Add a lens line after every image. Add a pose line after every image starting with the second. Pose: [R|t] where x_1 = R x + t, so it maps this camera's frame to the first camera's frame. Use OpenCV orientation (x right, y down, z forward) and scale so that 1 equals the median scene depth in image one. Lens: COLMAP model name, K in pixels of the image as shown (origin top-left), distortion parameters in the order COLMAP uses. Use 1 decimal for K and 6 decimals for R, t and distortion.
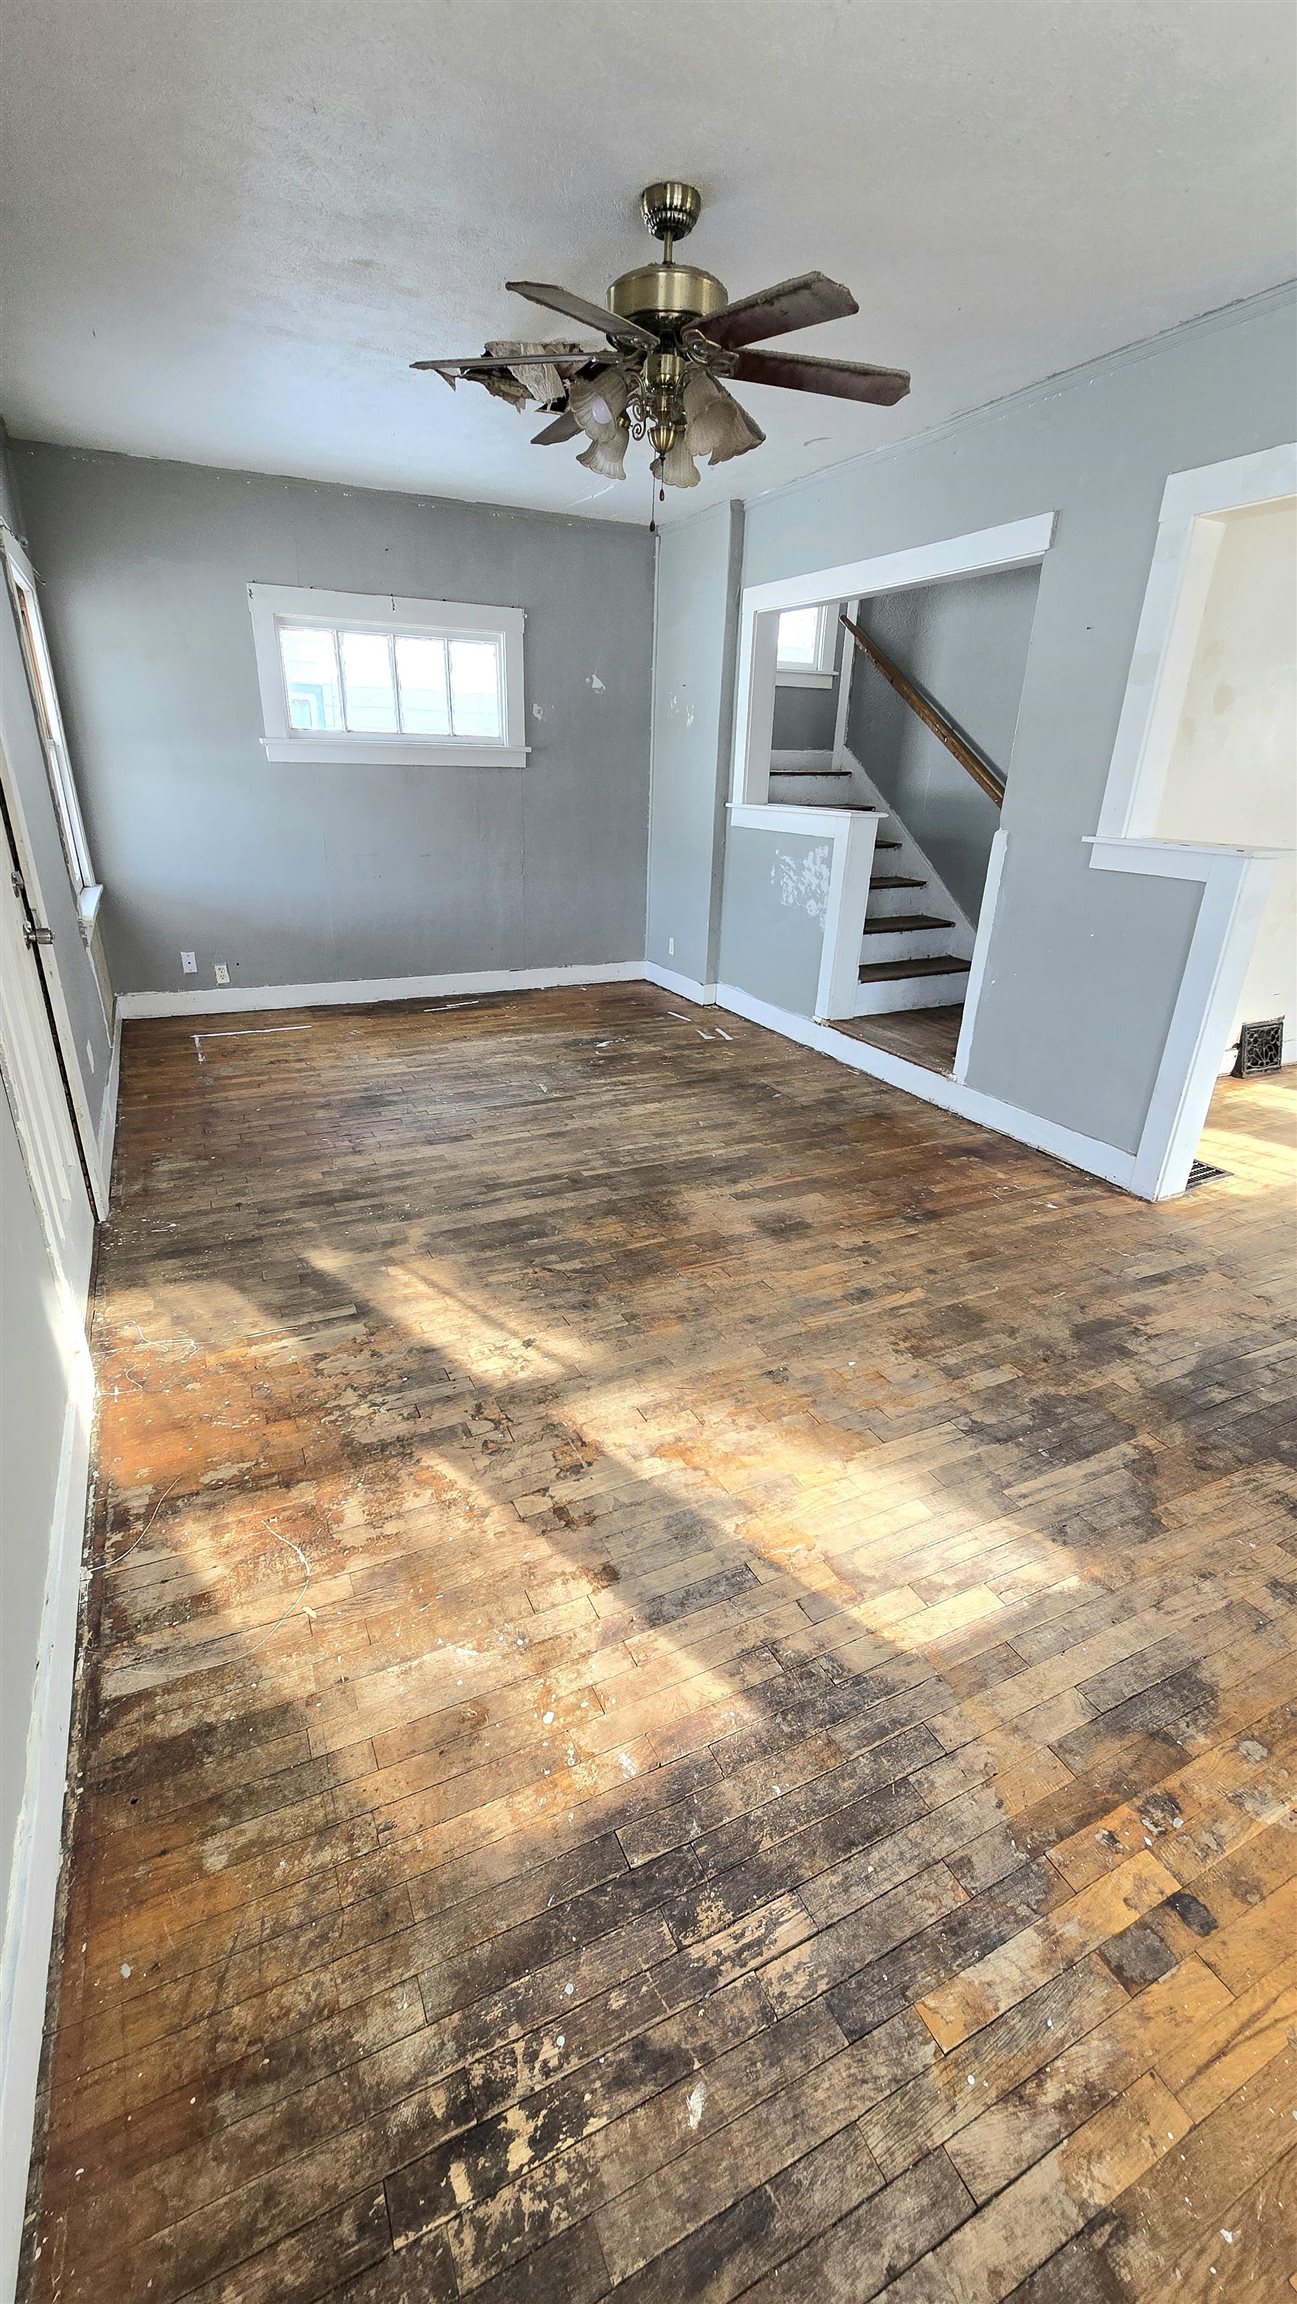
lens RADIAL K [[931.1, 0, 629.2], [0, 931.1, 1171.3], [0, 0, 1]] dist [-0.001354, 0.001595]
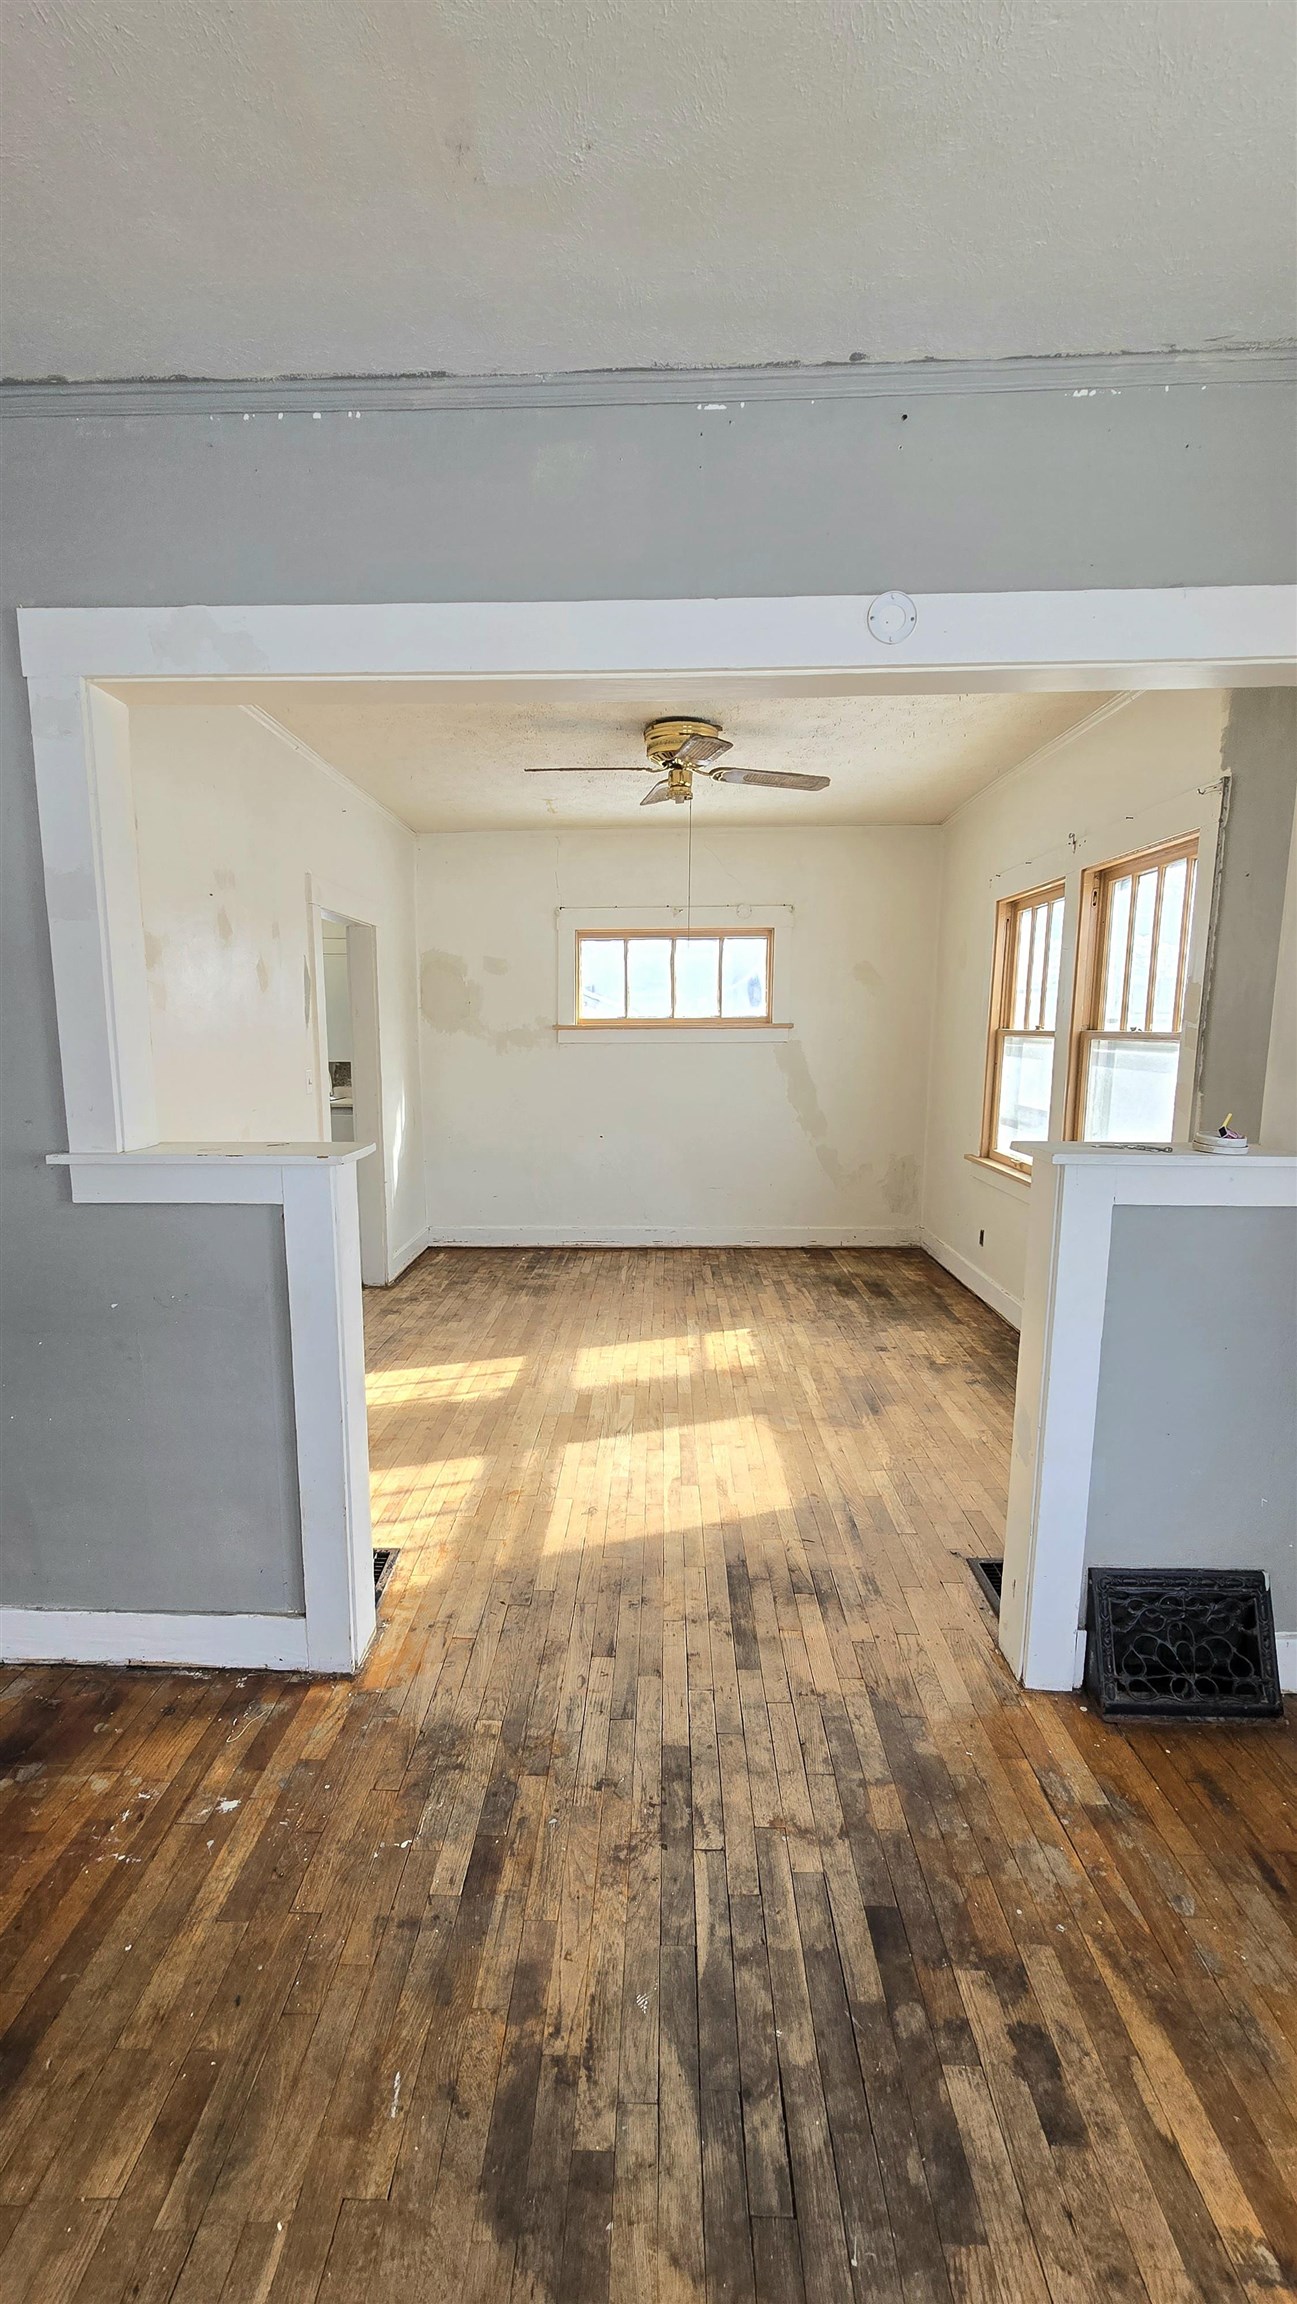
lens RADIAL K [[931.1, 0, 628.1], [0, 931.1, 1169.9], [0, 0, 1]] dist [-0.001354, 0.001595]
pose [[0.456663, -0.155533, 0.875939, 0.130515], [0.362062, 0.931863, -0.023294, -0.187882], [-0.812632, 0.327782, 0.481860, 0.389644]]
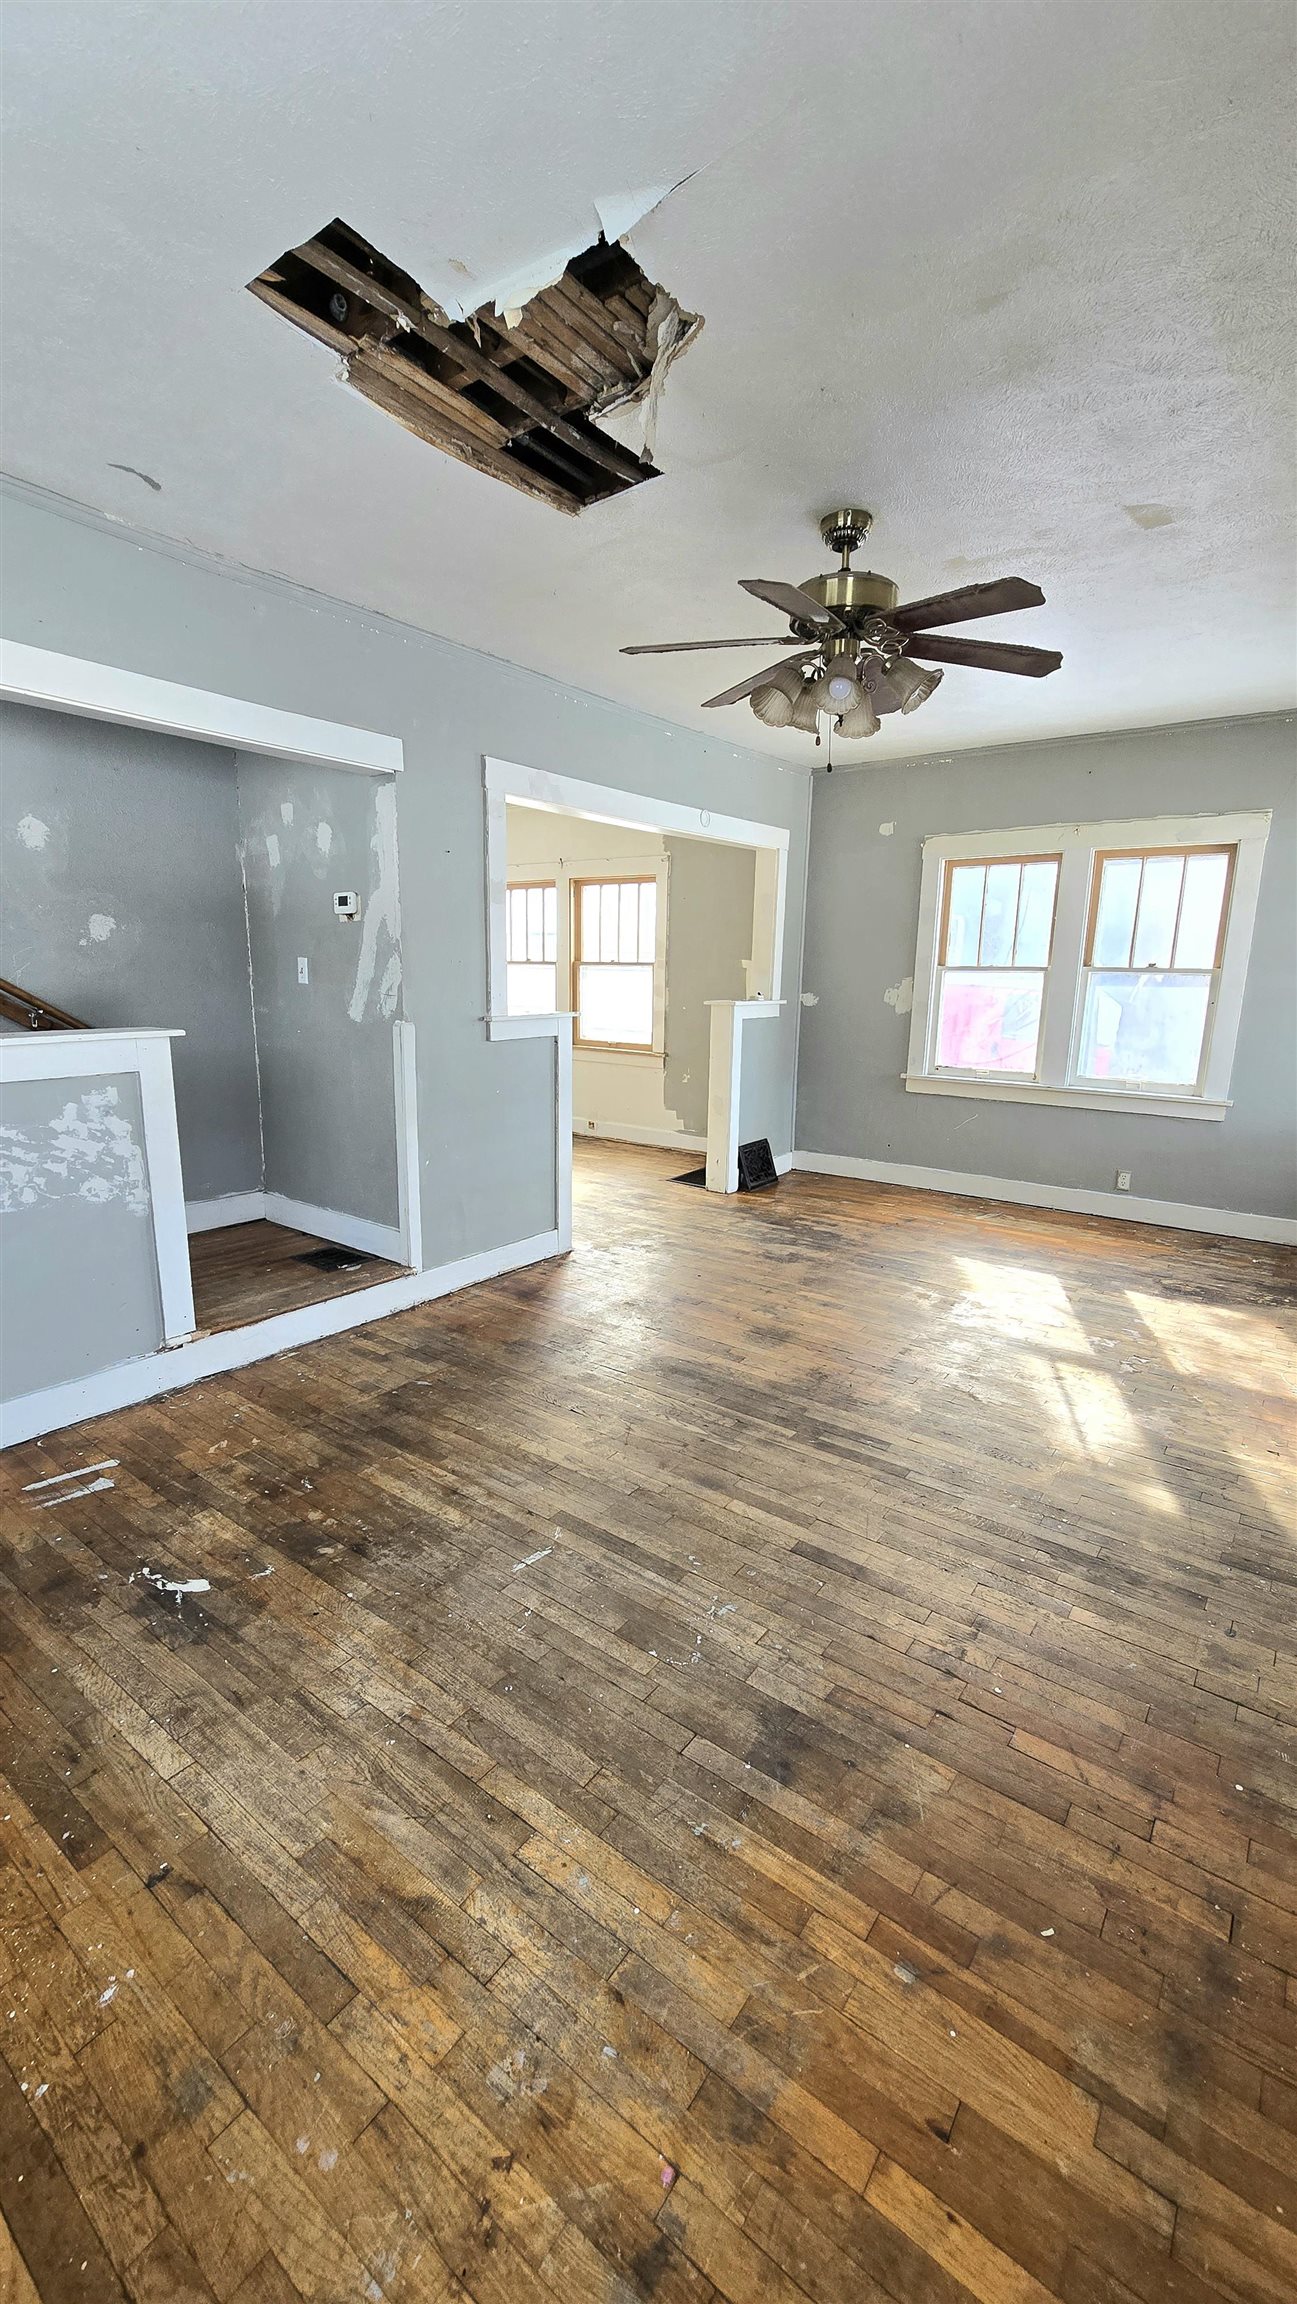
lens RADIAL K [[931.1, 0, 641.7], [0, 931.1, 1153.4], [0, 0, 1]] dist [-0.001354, 0.001595]
pose [[-0.465805, -0.202809, 0.861333, -0.621344], [0.335482, 0.860239, 0.383979, -0.551397], [-0.818827, 0.467821, -0.332665, 1.204455]]
